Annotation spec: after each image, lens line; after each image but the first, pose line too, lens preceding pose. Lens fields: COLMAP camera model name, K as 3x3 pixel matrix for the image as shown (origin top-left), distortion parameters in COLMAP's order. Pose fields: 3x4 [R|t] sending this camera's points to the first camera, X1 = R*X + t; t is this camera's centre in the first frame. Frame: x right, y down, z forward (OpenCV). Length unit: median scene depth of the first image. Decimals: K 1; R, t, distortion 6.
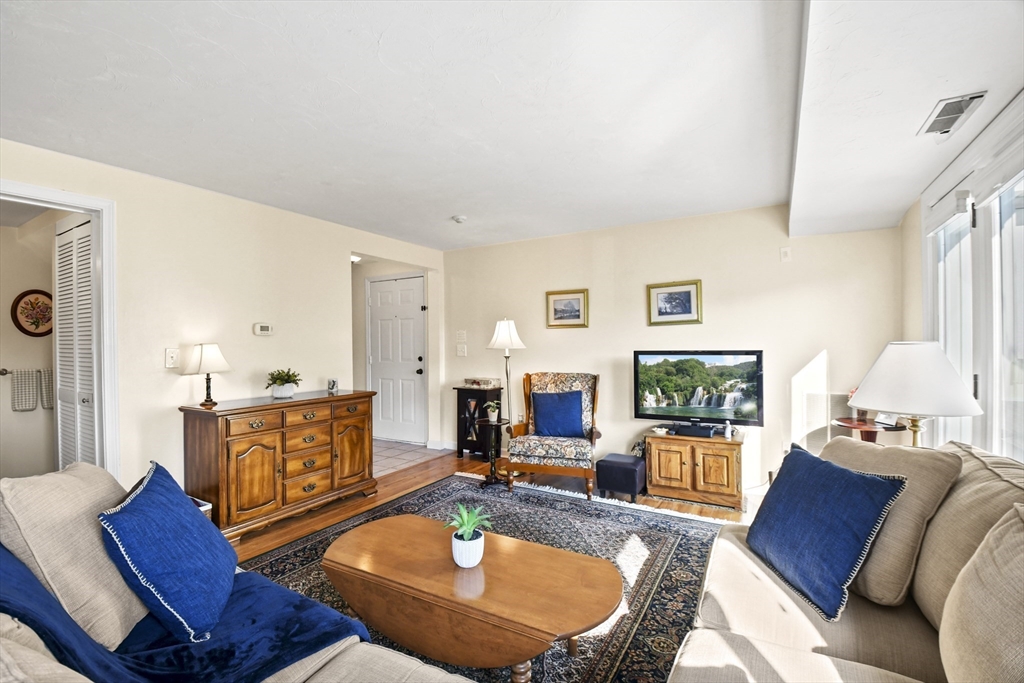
lens RADIAL K [[449.0, 0, 515.1], [0, 449.0, 345.3], [0, 0, 1]] dist [0.033004, -0.040793]
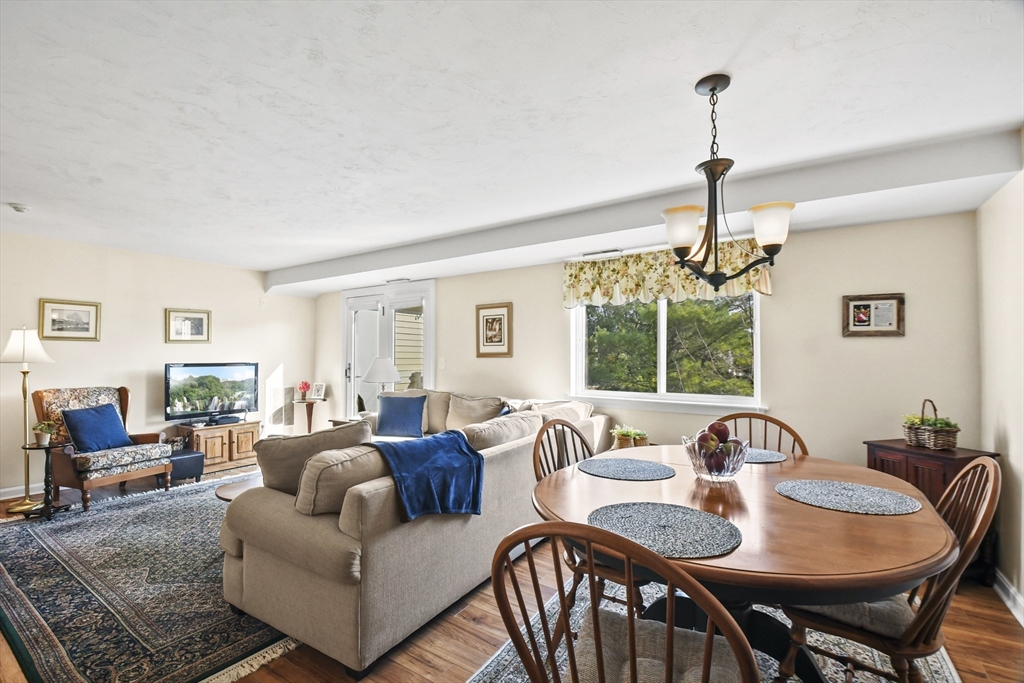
lens RADIAL K [[449.0, 0, 494.4], [0, 449.0, 348.8], [0, 0, 1]] dist [-0.031772, -0.004778]
pose [[0.061677, 0.026863, 0.997735, -0.873192], [0.003318, 0.999627, -0.027119, 0.007161], [-0.998091, 0.004983, 0.061564, 0.072819]]
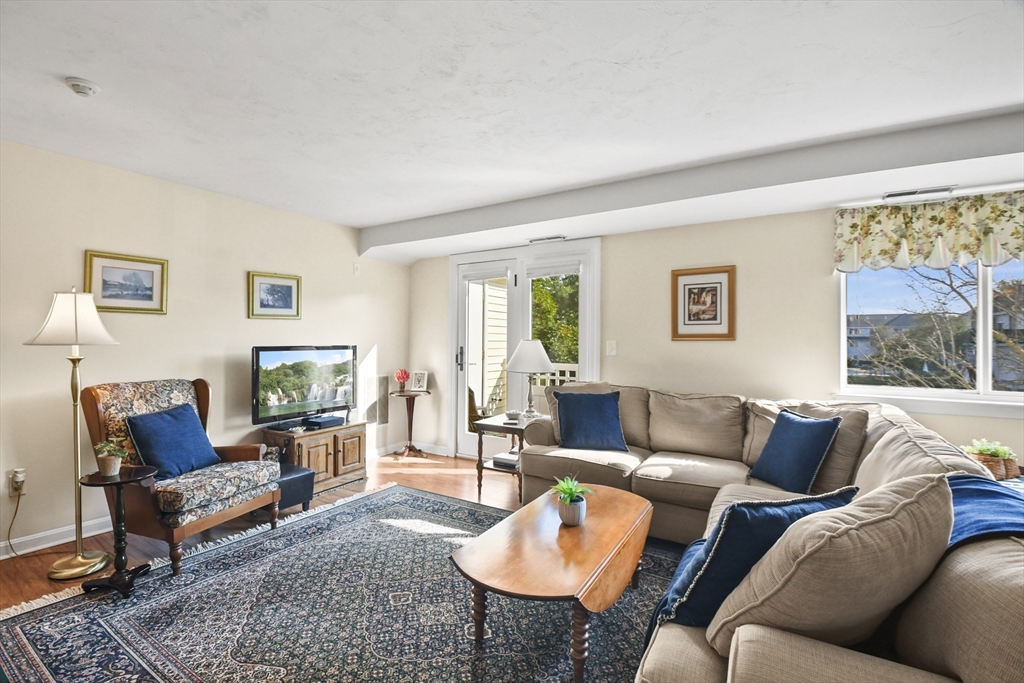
lens RADIAL K [[453.8, 0, 487.4], [0, 453.8, 337.3], [0, 0, 1]] dist [0.000176, -0.020639]
pose [[0.055617, 0.014139, 0.998352, -0.601478], [-0.002420, 0.999899, -0.014026, 0.005311], [-0.998449, -0.001636, 0.055646, 0.530428]]
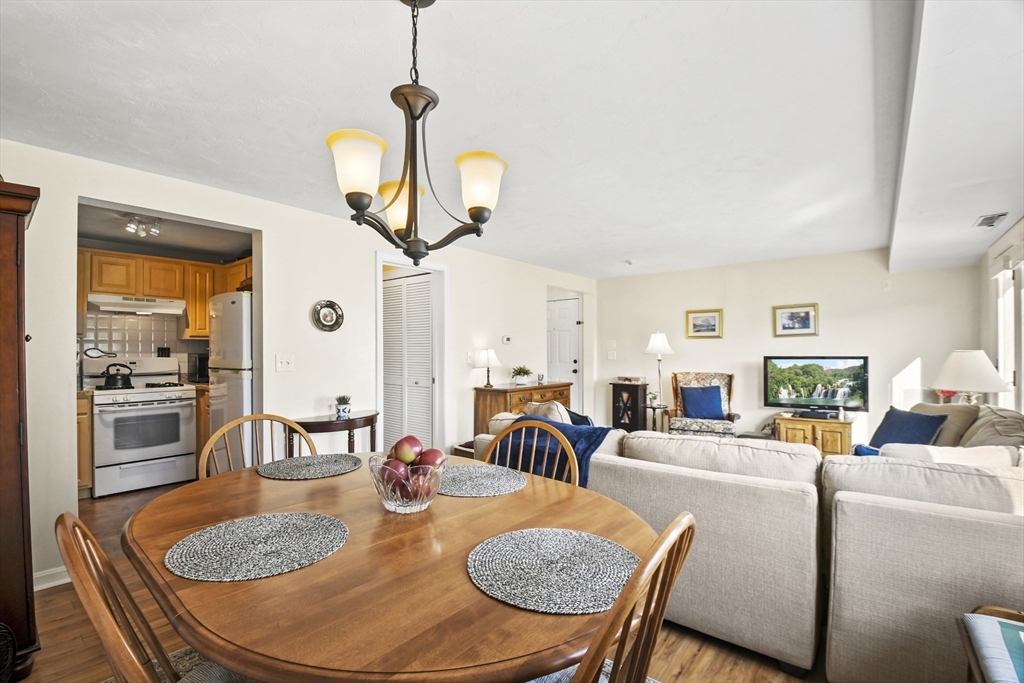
lens RADIAL K [[449.0, 0, 494.4], [0, 449.0, 348.8], [0, 0, 1]] dist [-0.031772, -0.004778]
pose [[0.981444, 0.005671, -0.191665, -0.280241], [-0.006943, 0.999958, -0.005967, 0.003842], [0.191623, 0.007187, 0.981442, -0.465888]]
